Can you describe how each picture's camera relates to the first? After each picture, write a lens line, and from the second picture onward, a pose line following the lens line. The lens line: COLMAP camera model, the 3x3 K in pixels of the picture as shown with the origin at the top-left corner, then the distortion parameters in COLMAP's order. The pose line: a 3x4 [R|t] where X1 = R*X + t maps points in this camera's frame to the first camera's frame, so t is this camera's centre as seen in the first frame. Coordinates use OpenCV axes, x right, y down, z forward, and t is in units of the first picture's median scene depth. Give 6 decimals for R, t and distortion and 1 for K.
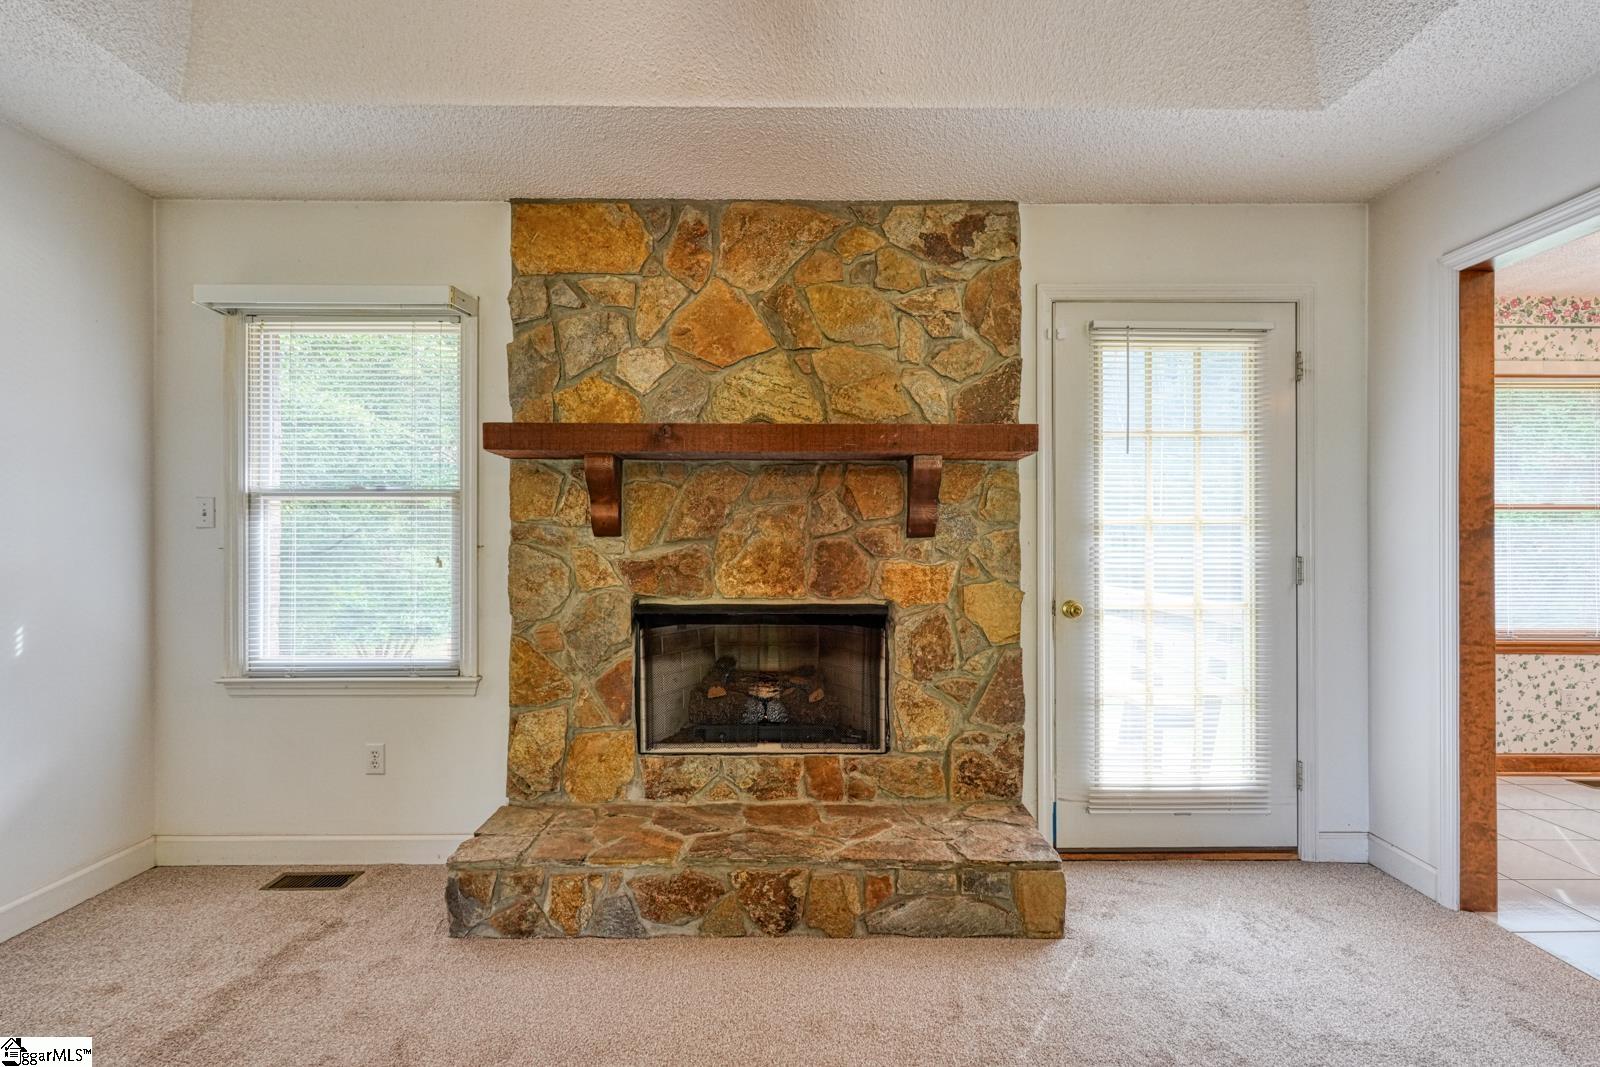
lens RADIAL K [[728.2, 0, 801.6], [0, 728.2, 541.5], [0, 0, 1]] dist [0.002189, 0.000988]
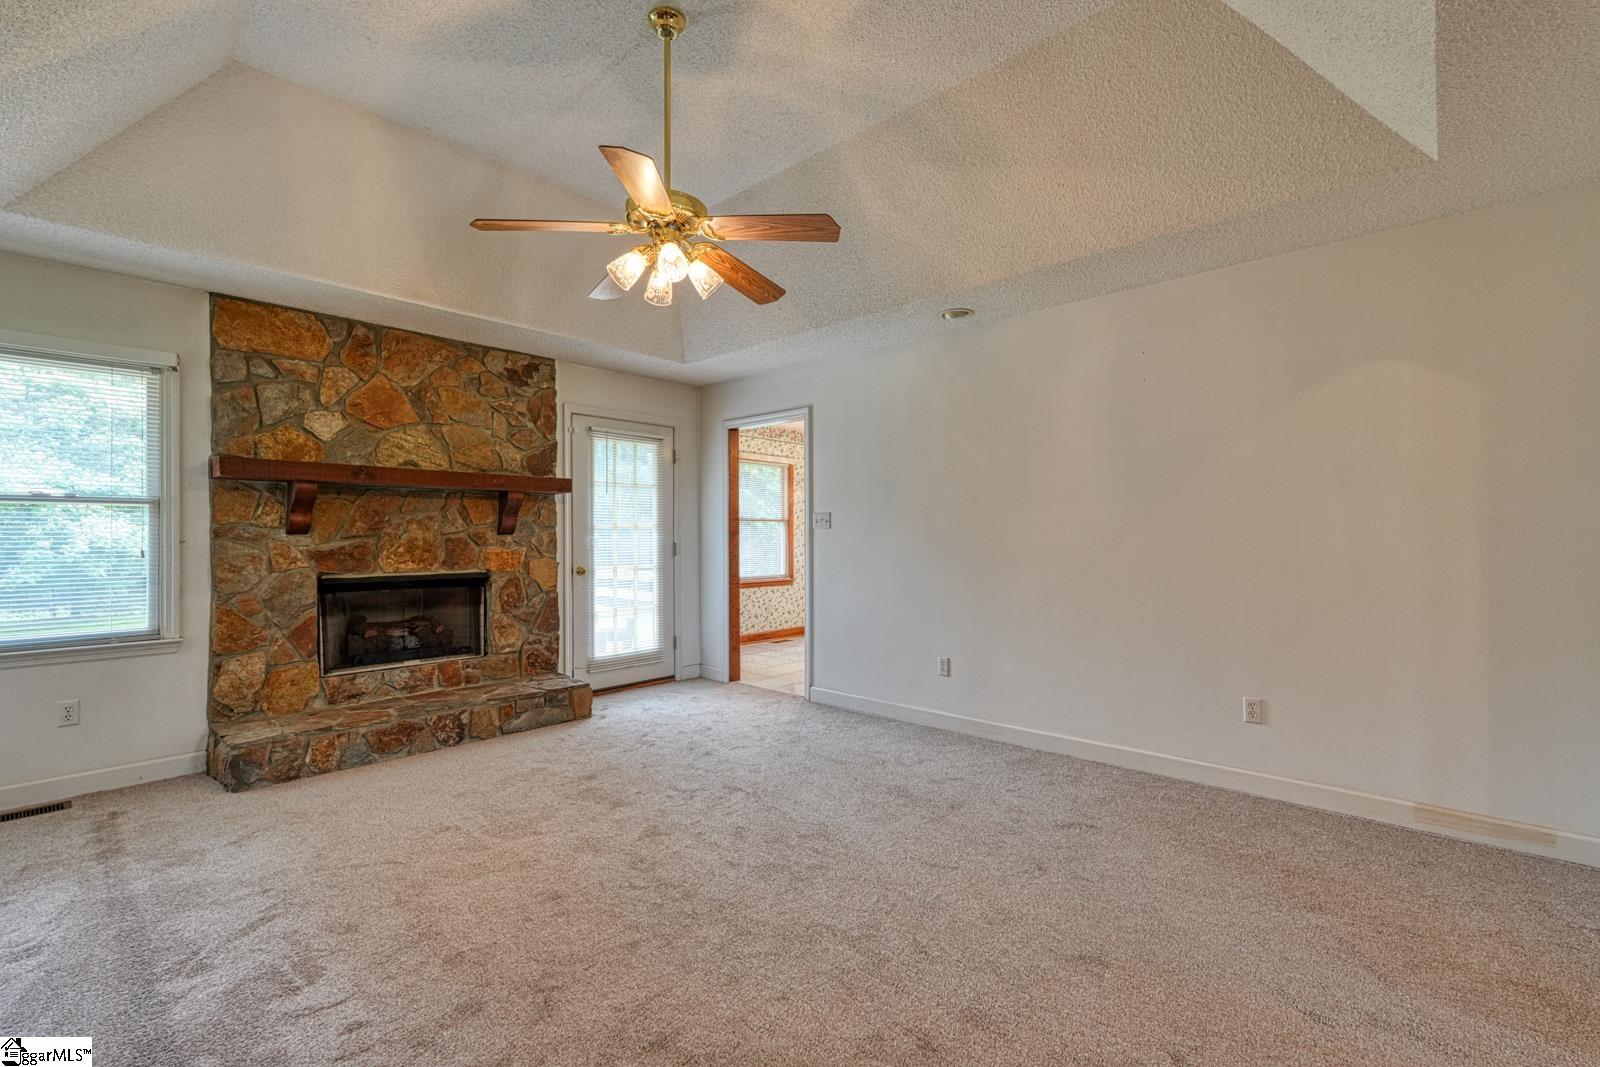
lens RADIAL K [[710.7, 0, 803.8], [0, 710.7, 533.9], [0, 0, 1]] dist [-0.002012, 0.003752]
pose [[0.683400, -0.000609, 0.730044, -0.622294], [0.002804, 0.999994, -0.001790, -0.002116], [-0.730039, 0.003270, 0.683398, -0.756703]]
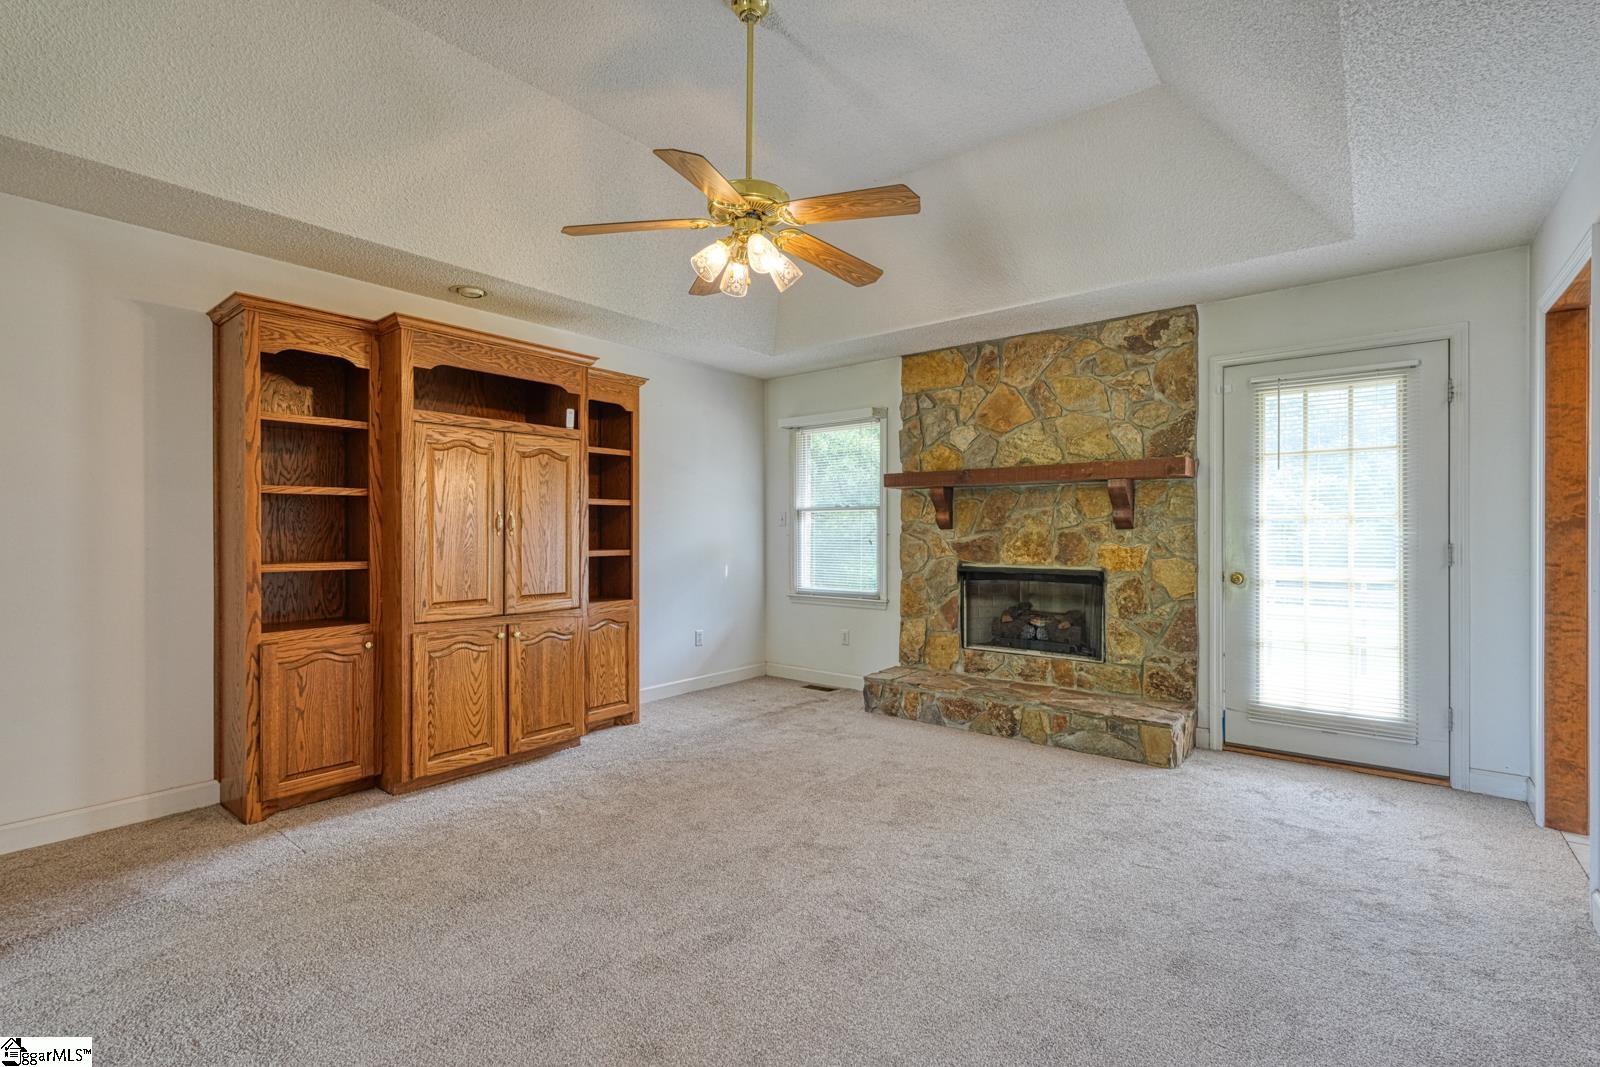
lens RADIAL K [[710.7, 0, 788.5], [0, 710.7, 534.5], [0, 0, 1]] dist [-0.002012, 0.003752]
pose [[0.765328, 0.001567, -0.643638, 0.598186], [0.001005, 0.999993, 0.003630, -0.000205], [0.643639, -0.003425, 0.765321, -0.654458]]
